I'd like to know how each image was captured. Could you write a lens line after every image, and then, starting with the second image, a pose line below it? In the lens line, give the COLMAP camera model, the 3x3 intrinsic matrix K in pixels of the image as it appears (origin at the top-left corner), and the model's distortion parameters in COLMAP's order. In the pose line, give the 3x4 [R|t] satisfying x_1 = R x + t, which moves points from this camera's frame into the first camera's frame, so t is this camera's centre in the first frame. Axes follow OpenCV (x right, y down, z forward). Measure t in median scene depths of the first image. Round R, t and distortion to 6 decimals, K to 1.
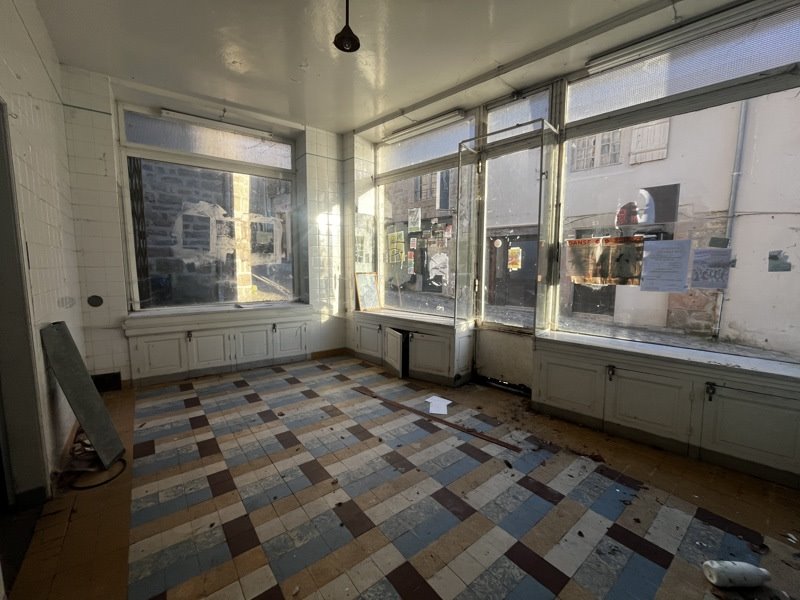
lens RADIAL K [[321.6, 0, 399.3], [0, 321.6, 298.1], [0, 0, 1]] dist [-0.002438, 0.000204]
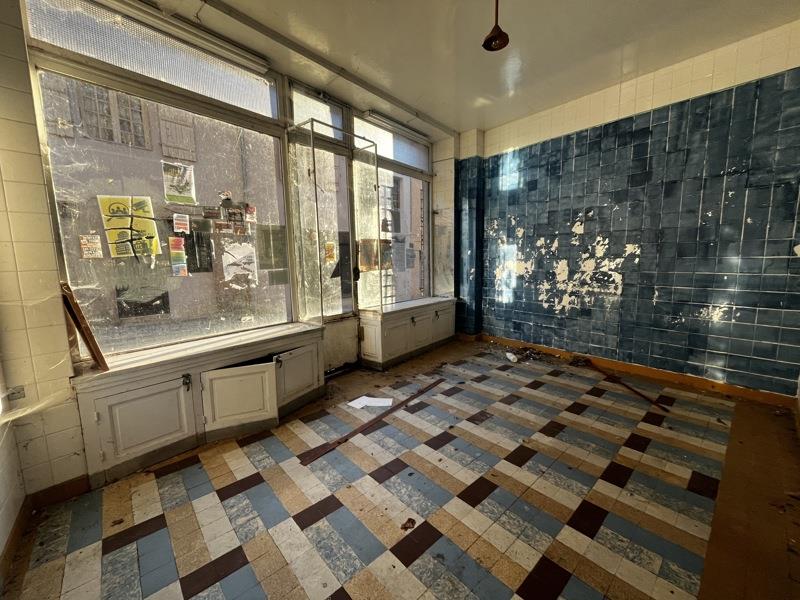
lens RADIAL K [[321.6, 0, 399.6], [0, 321.6, 300.1], [0, 0, 1]] dist [-0.002438, 0.000204]
pose [[-0.053977, -0.134861, 0.989393, -0.856441], [0.113825, 0.983548, 0.140274, -0.105202], [-0.992034, 0.120189, -0.037738, 0.971813]]
